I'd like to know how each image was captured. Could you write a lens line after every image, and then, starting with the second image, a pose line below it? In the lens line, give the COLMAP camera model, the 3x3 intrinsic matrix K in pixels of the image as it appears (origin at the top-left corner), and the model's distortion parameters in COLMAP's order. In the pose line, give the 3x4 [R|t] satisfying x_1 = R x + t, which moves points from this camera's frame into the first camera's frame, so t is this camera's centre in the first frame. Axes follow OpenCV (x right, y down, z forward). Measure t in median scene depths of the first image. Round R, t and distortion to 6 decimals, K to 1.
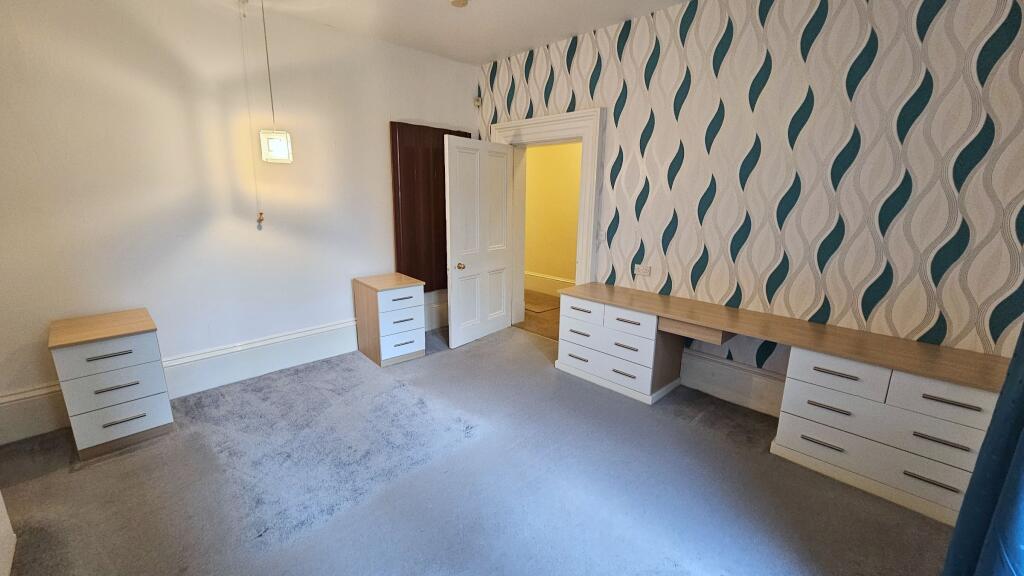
lens RADIAL K [[418.0, 0, 510.7], [0, 418.0, 287.7], [0, 0, 1]] dist [0.000890, 0.000234]
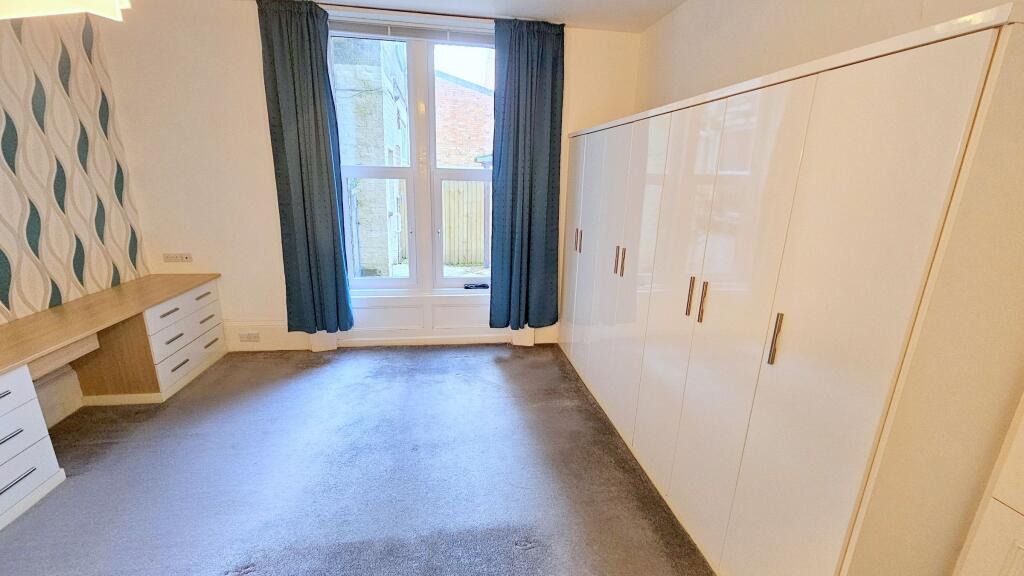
lens RADIAL K [[418.0, 0, 509.7], [0, 418.0, 290.3], [0, 0, 1]] dist [0.000890, 0.000234]
pose [[-0.802069, -0.119501, 0.585153, -0.803496], [0.194306, 0.874259, 0.444878, -0.201718], [-0.564739, 0.470522, -0.677996, 1.083938]]
